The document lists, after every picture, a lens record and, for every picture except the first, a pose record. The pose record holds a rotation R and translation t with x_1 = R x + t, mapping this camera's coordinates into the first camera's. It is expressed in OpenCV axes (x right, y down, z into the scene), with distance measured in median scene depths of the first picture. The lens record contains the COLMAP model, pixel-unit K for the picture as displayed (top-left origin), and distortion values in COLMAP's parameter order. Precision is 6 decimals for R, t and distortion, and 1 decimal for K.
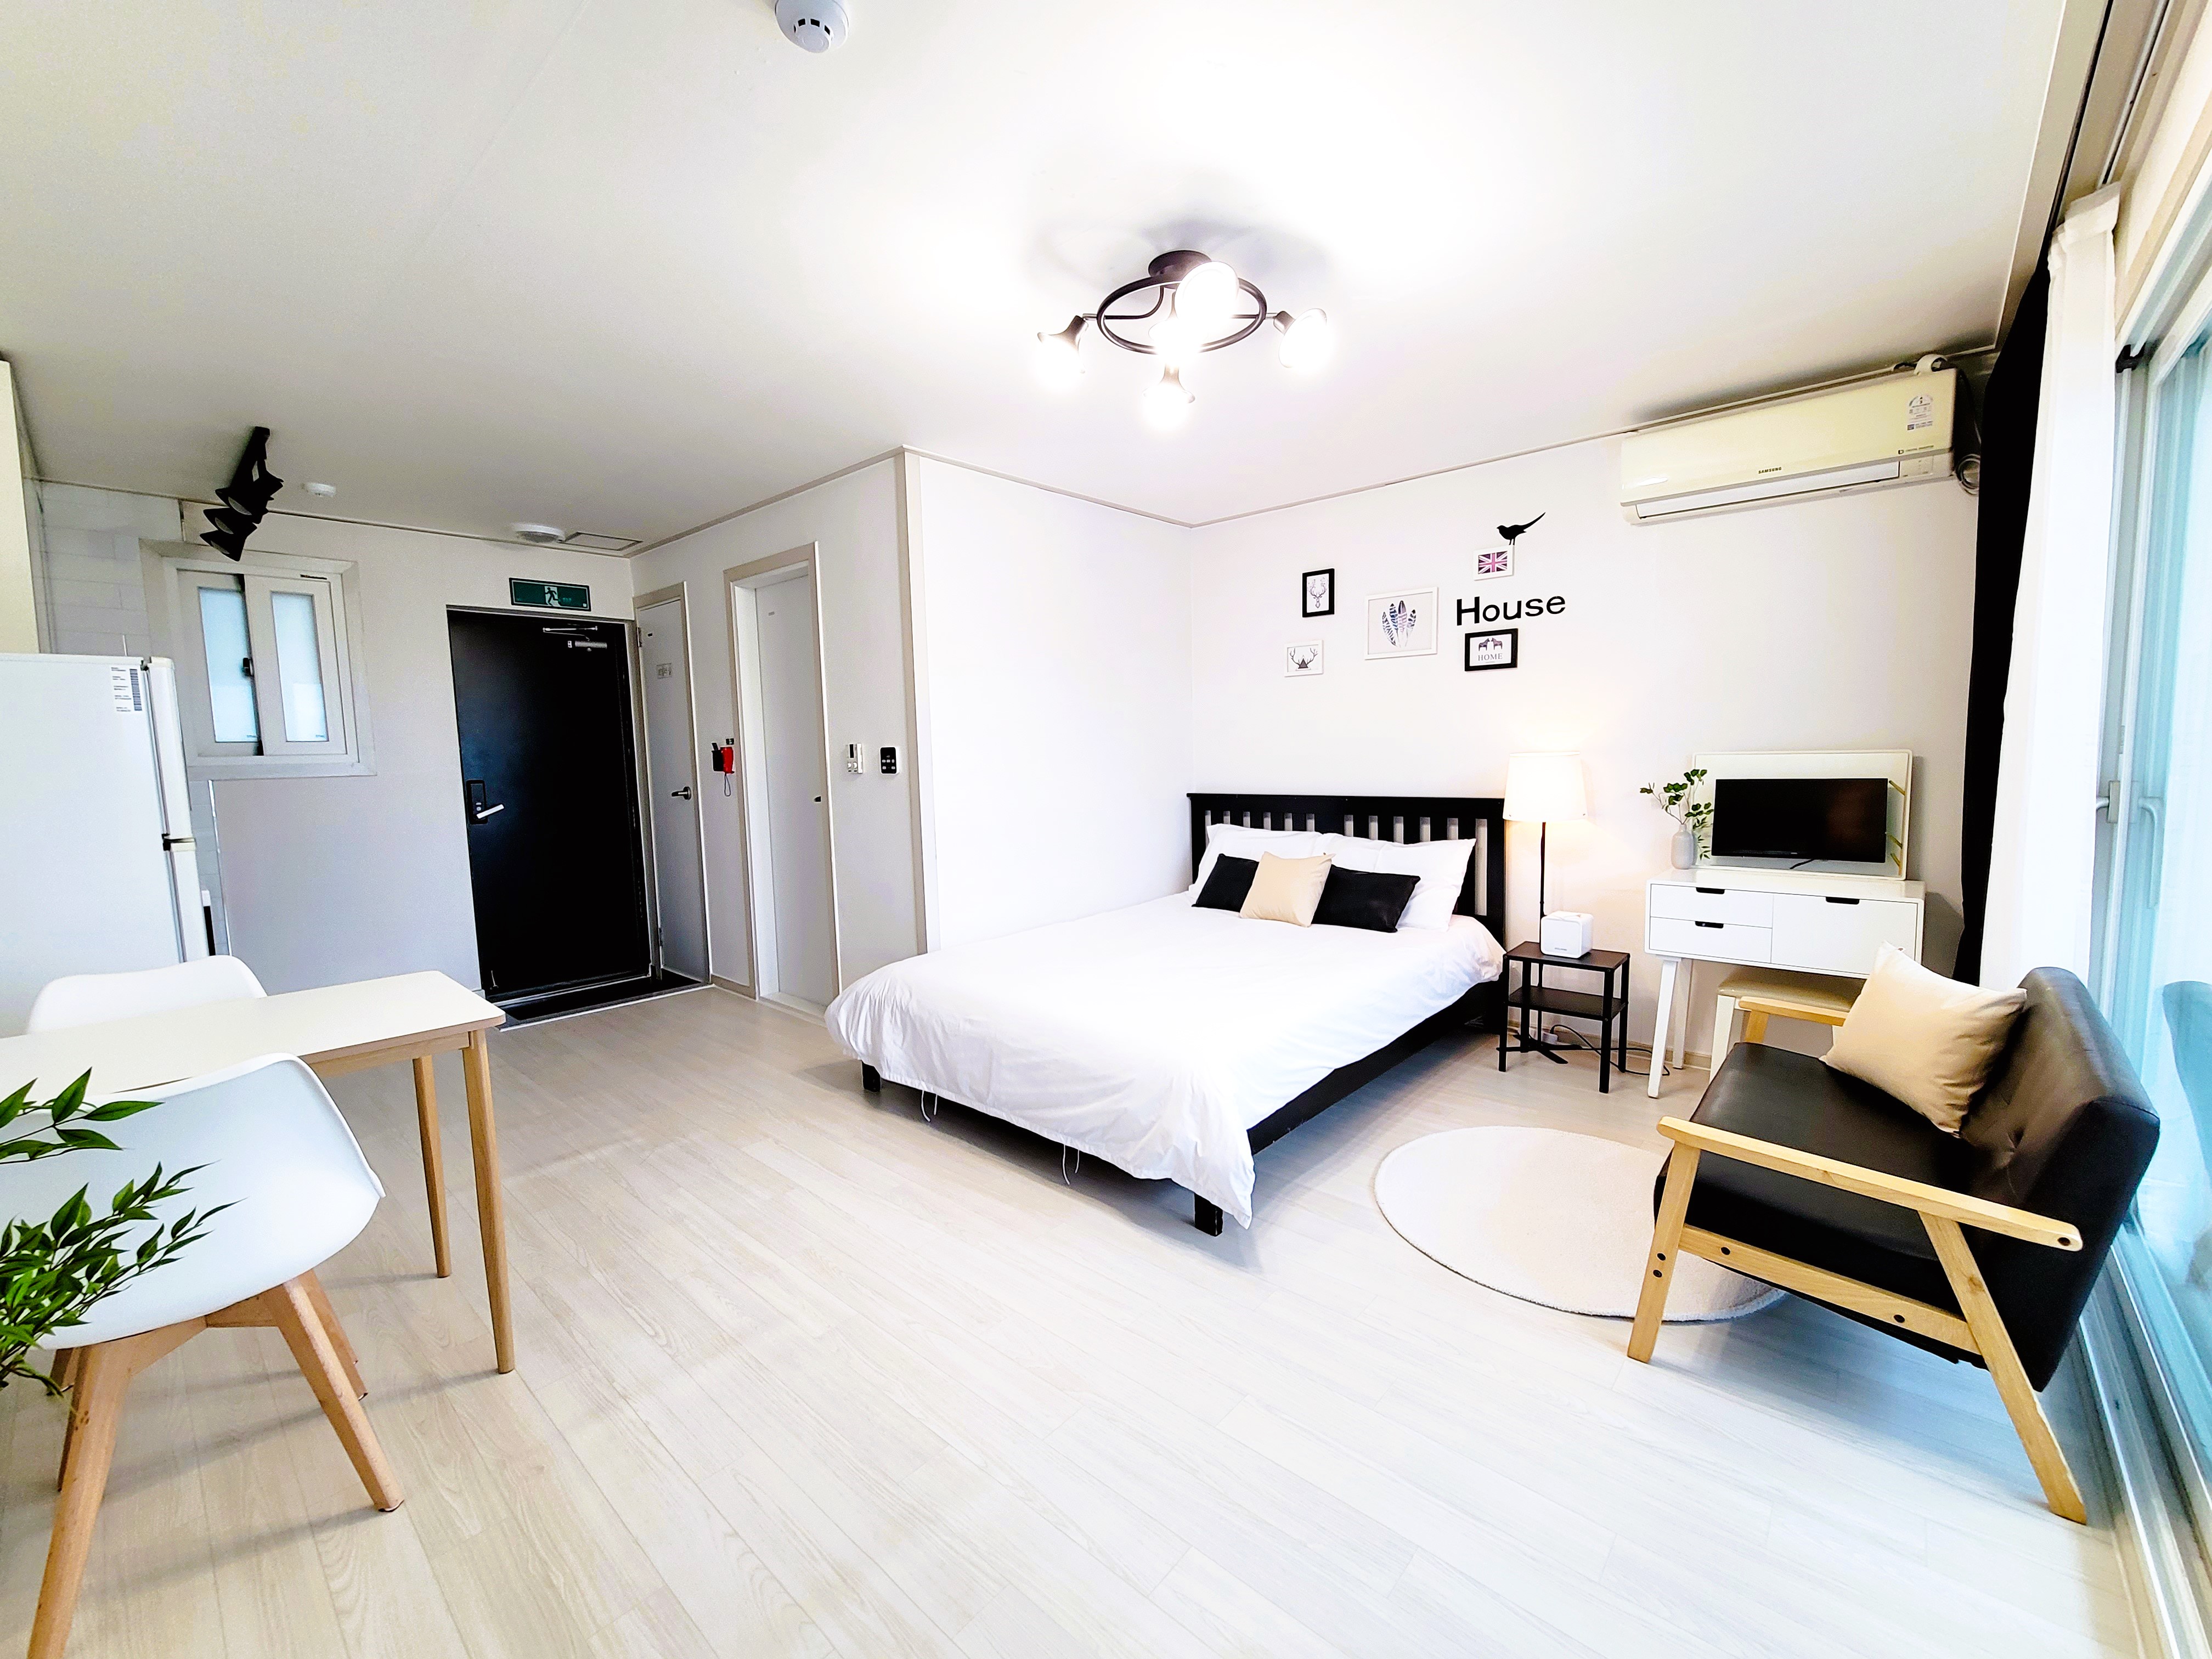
lens RADIAL K [[893.3, 0, 1118.5], [0, 893.3, 831.8], [0, 0, 1]] dist [-0.001879, 0.000587]
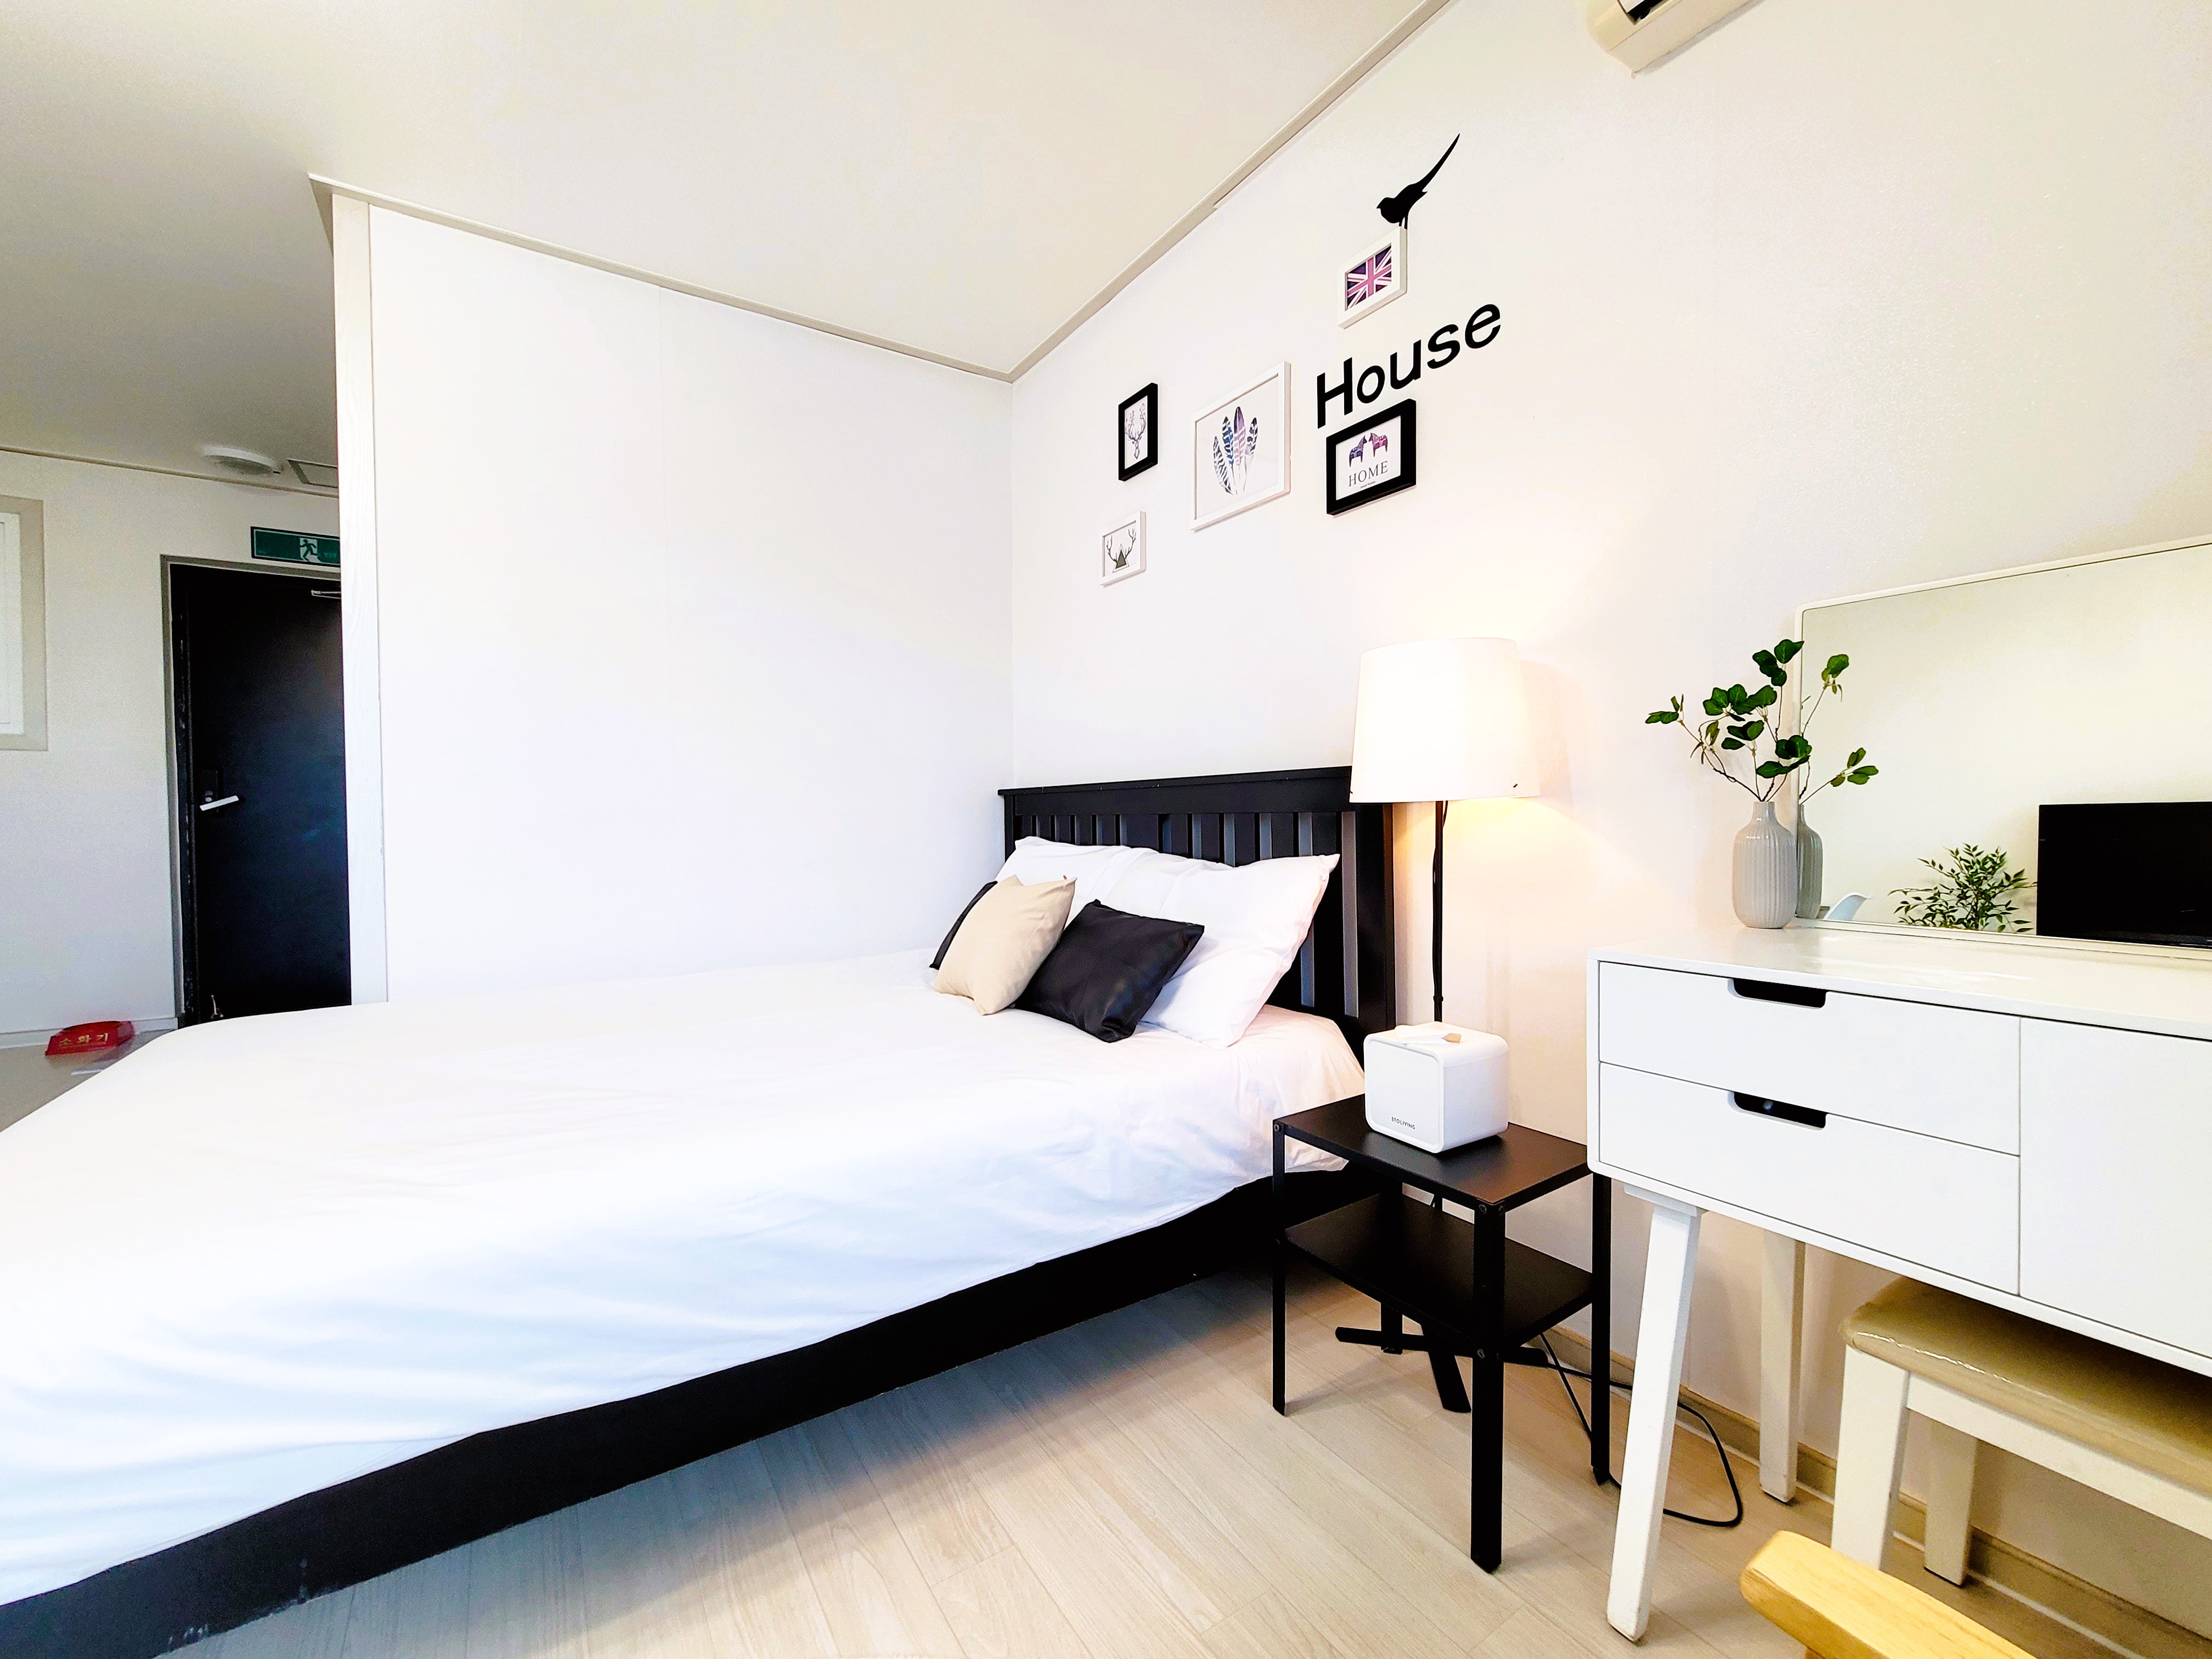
lens RADIAL K [[893.3, 0, 1122.9], [0, 893.3, 832.7], [0, 0, 1]] dist [-0.001879, 0.000587]
pose [[0.968392, 0.021310, -0.248522, 0.416210], [-0.037971, 0.997326, -0.062442, 0.031455], [0.246527, 0.069905, 0.966612, 0.522784]]
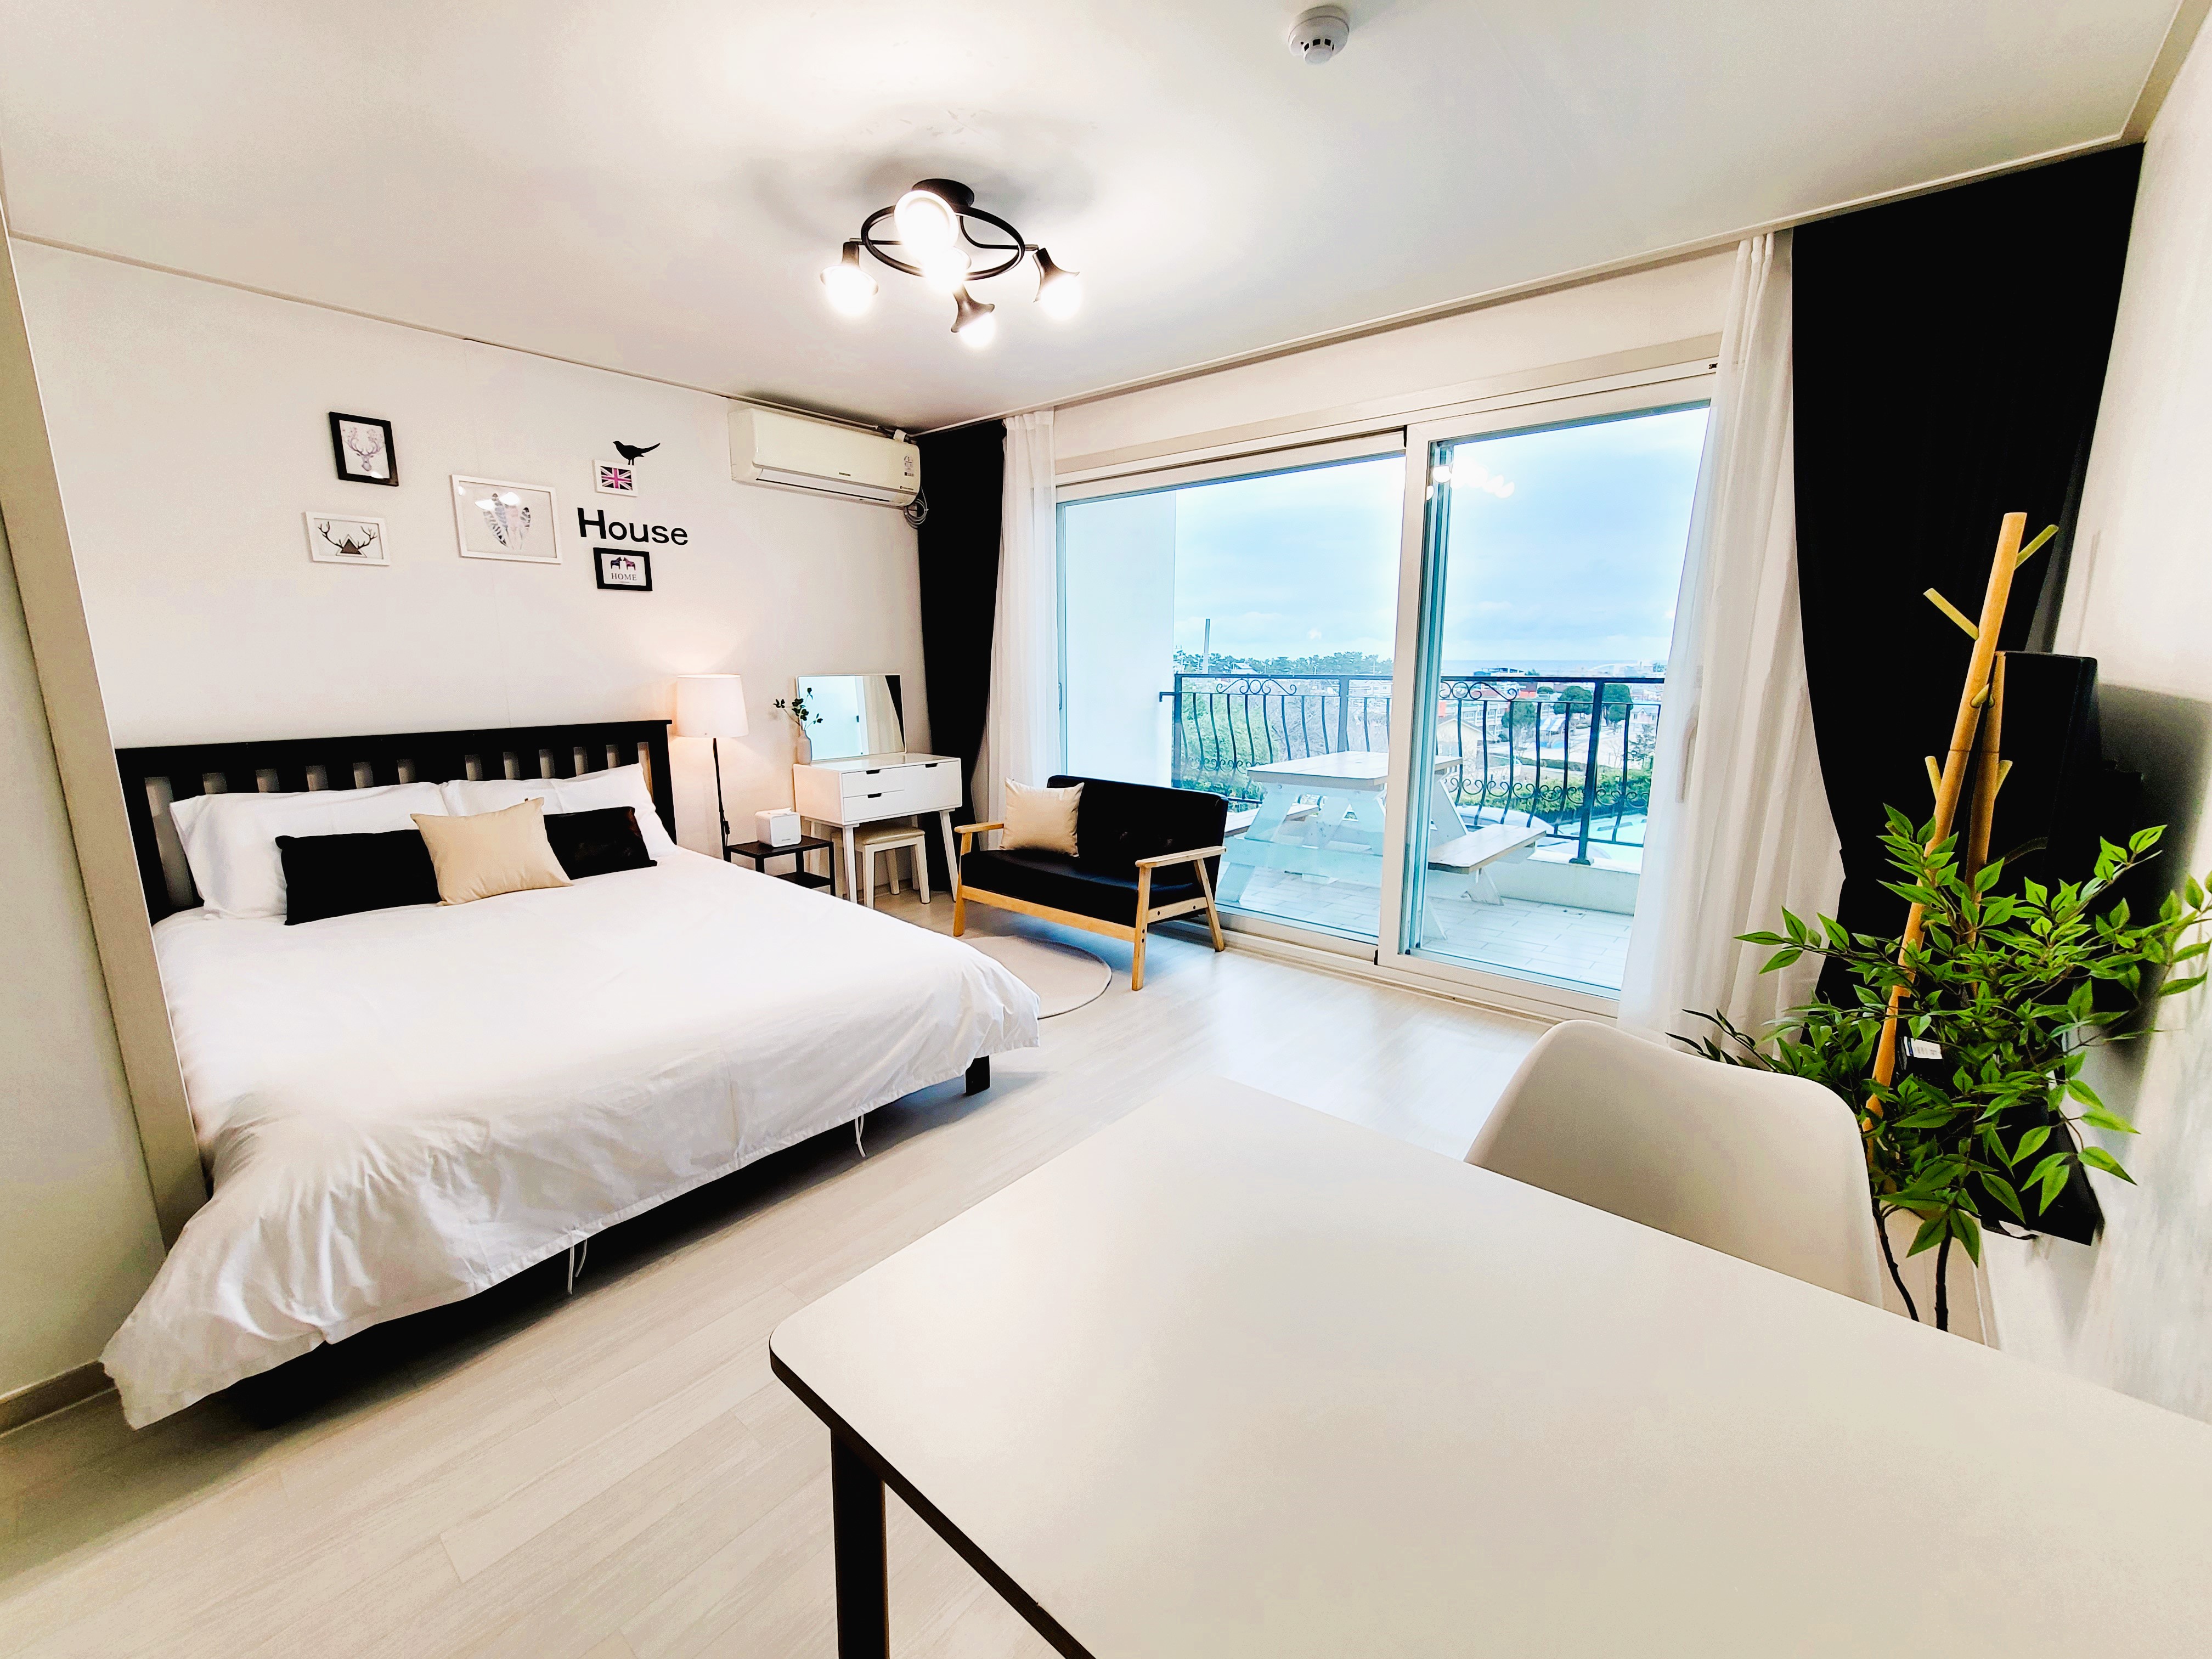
lens RADIAL K [[893.3, 0, 1097.0], [0, 893.3, 831.8], [0, 0, 1]] dist [-0.001879, 0.000587]
pose [[-0.004226, -0.167222, 0.985910, -0.608593], [0.095071, 0.981386, 0.166862, -0.035357], [-0.995462, 0.094437, 0.011750, 0.501492]]
